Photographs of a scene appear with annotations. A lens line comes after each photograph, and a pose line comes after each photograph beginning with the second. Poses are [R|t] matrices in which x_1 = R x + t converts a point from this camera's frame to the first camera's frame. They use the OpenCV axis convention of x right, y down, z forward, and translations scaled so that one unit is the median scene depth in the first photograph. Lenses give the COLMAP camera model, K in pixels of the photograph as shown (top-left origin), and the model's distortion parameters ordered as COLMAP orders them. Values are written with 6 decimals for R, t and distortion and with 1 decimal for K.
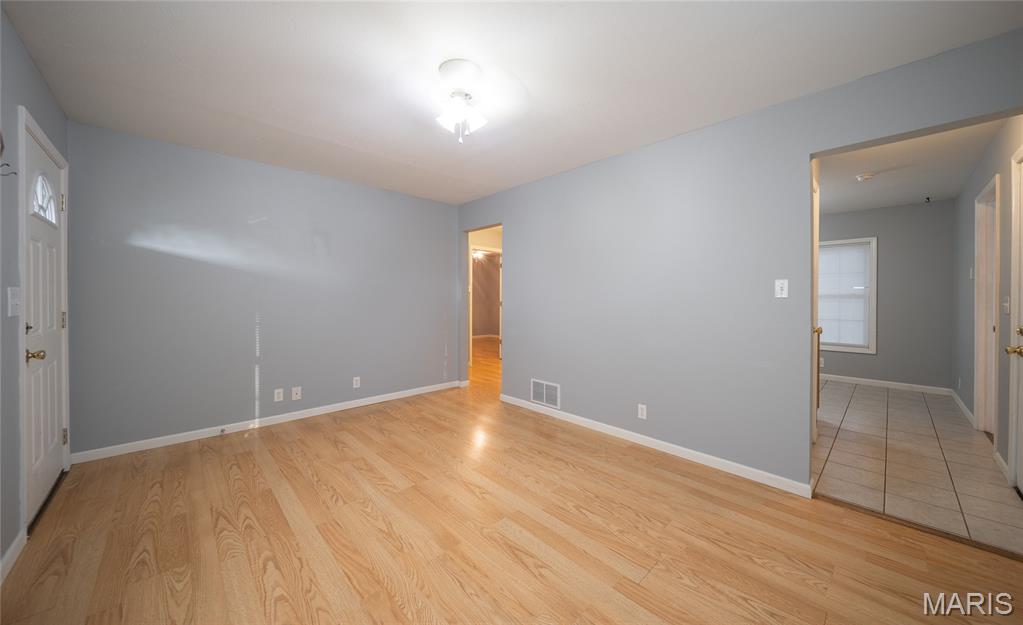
lens RADIAL K [[358.5, 0, 511.7], [0, 358.5, 304.8], [0, 0, 1]] dist [-0.002205, -0.000164]
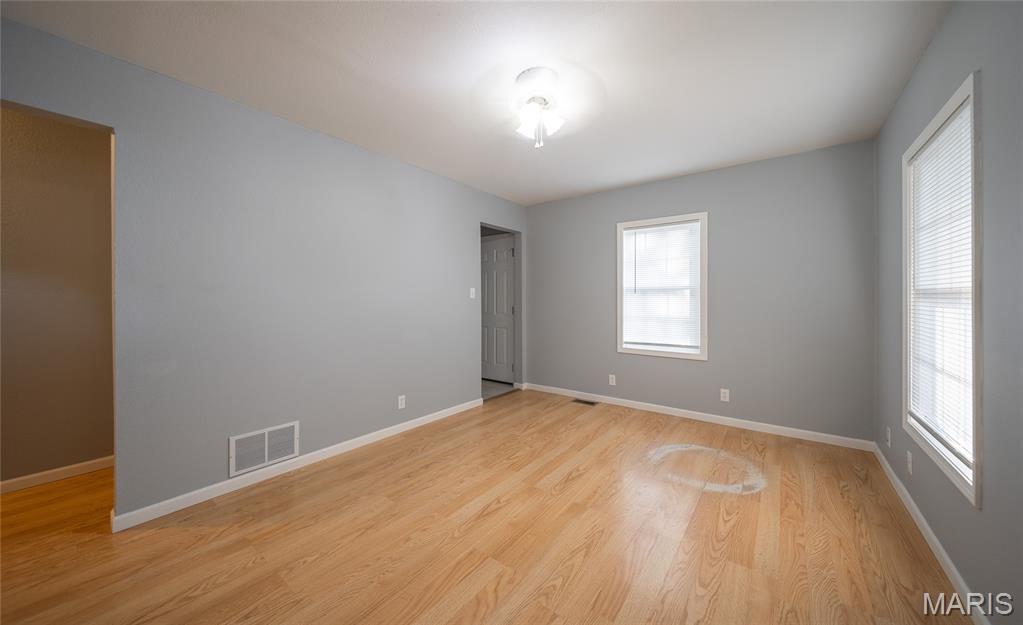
lens RADIAL K [[358.5, 0, 516.1], [0, 358.5, 296.3], [0, 0, 1]] dist [-0.002205, -0.000164]
pose [[-0.170872, 0.004693, 0.985282, -0.987355], [0.021129, 0.999776, -0.001098, -0.021808], [-0.985067, 0.020630, -0.170933, 1.055537]]
